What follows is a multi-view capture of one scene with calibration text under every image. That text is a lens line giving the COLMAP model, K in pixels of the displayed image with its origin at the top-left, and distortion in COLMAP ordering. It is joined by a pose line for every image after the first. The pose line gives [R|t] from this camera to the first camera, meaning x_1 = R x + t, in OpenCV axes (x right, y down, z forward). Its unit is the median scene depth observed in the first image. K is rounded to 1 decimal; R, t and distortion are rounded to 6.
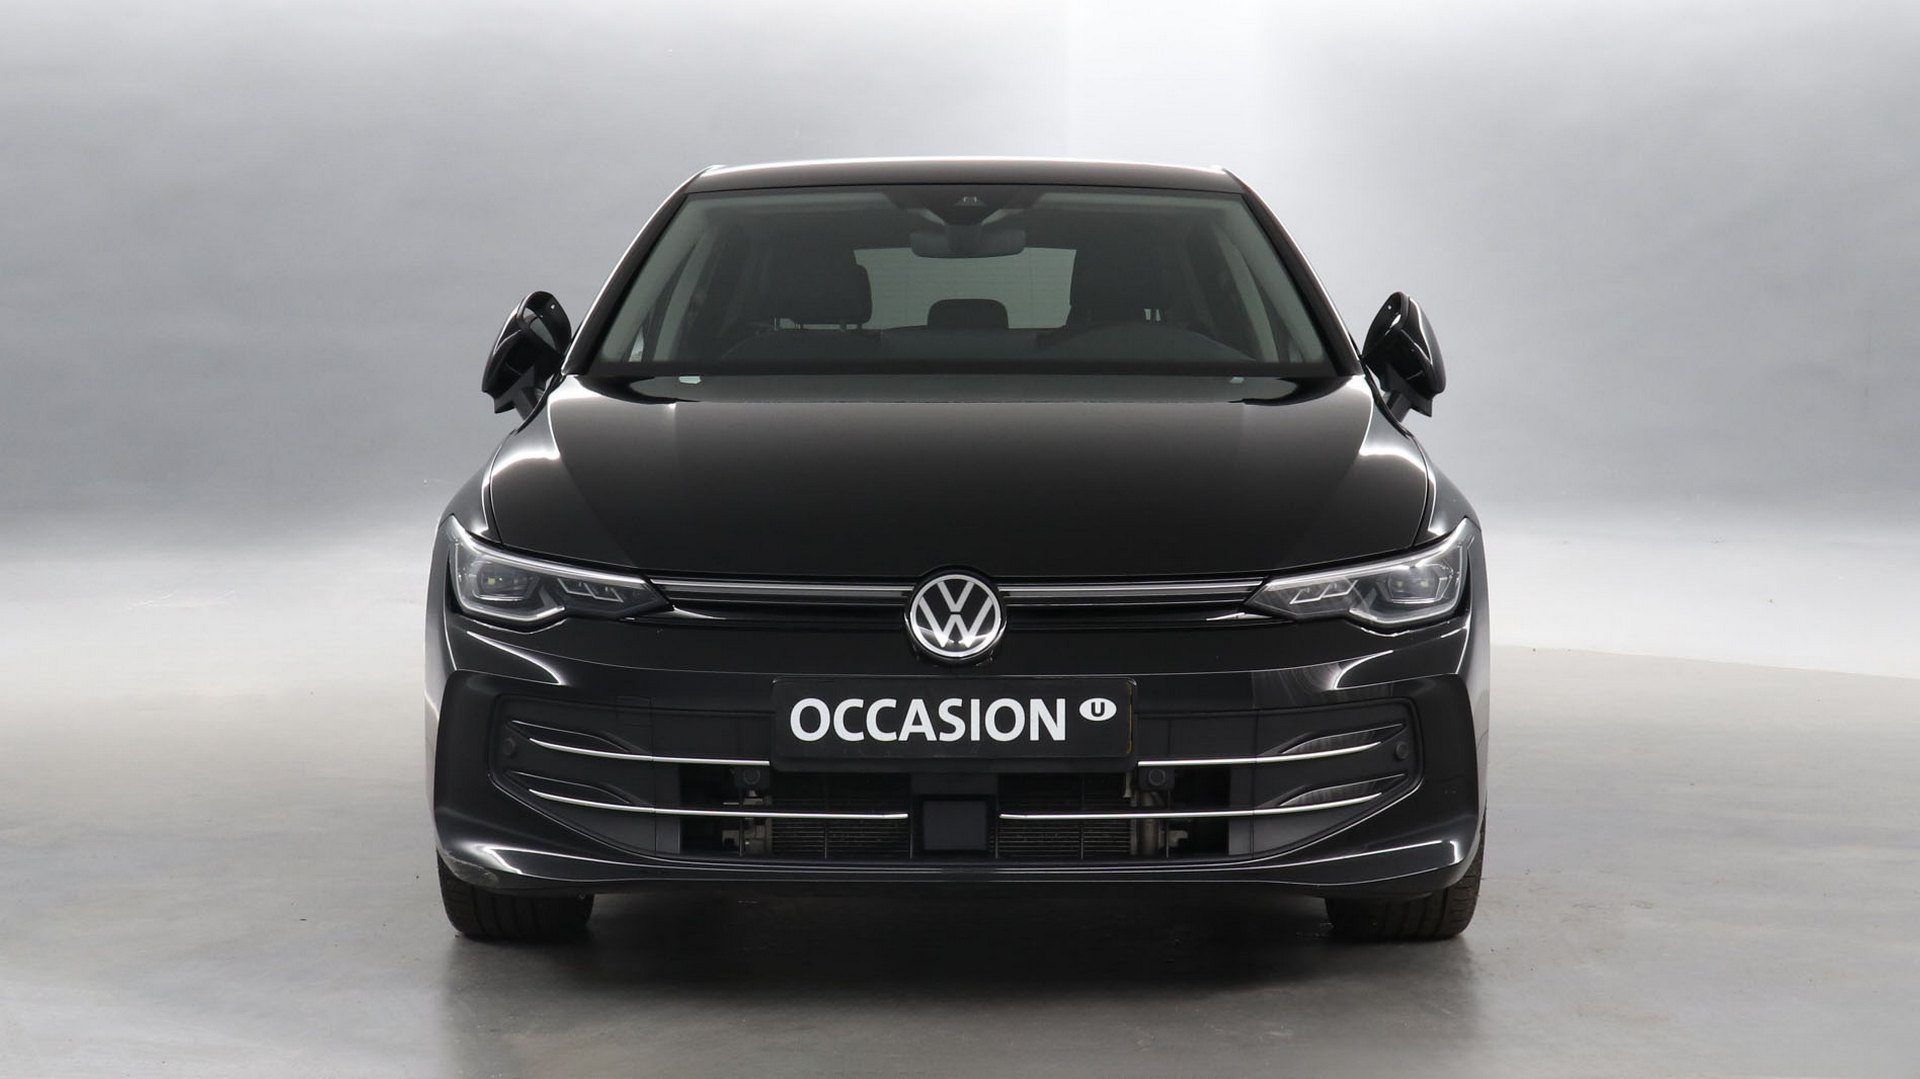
lens RADIAL K [[3607.4, 0, 961.1], [0, 3607.4, 548.2], [0, 0, 1]] dist [-0.448458, 0.000000]
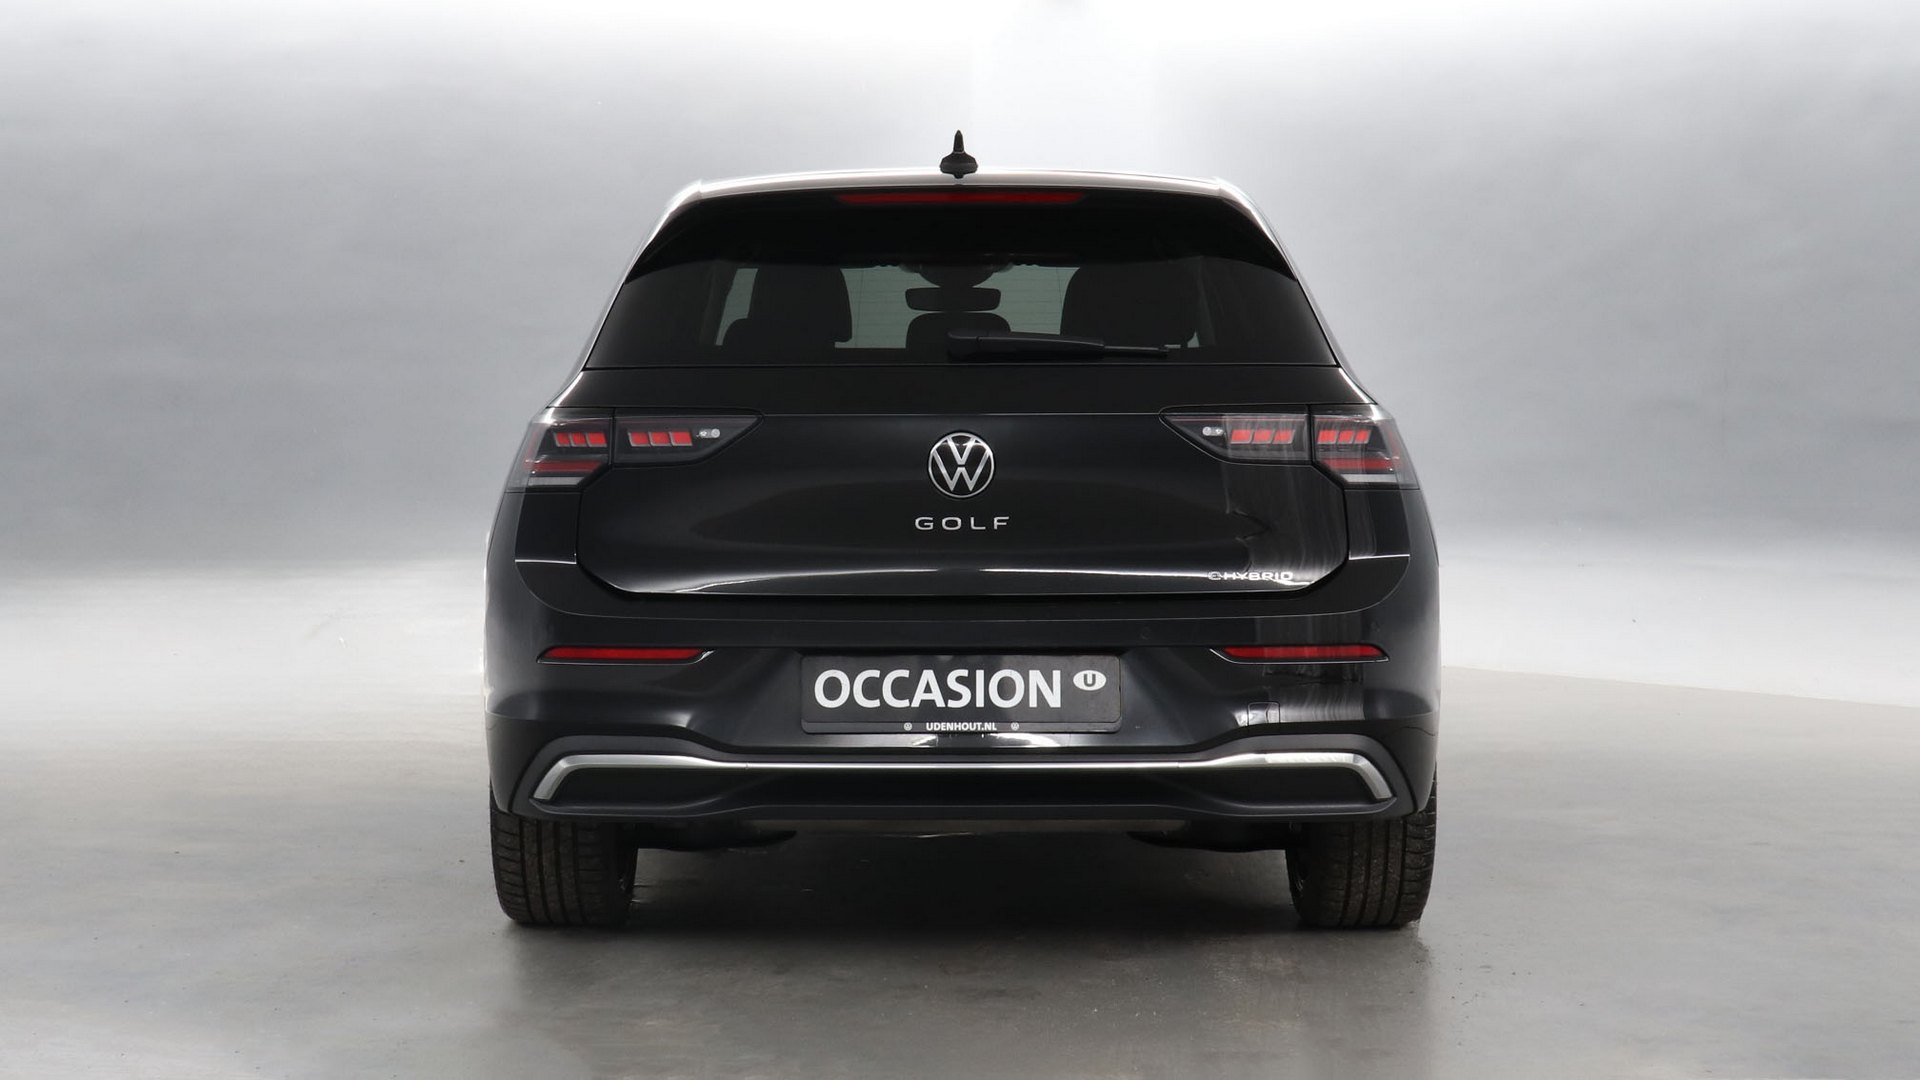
lens RADIAL K [[3607.4, 0, 959.6], [0, 3607.4, 544.2], [0, 0, 1]] dist [-0.448458, 0.000000]
pose [[0.999899, 0.002635, -0.013978, 0.013126], [-0.002676, 0.999992, -0.002890, 0.006090], [0.013970, 0.002927, 0.999898, -0.117065]]
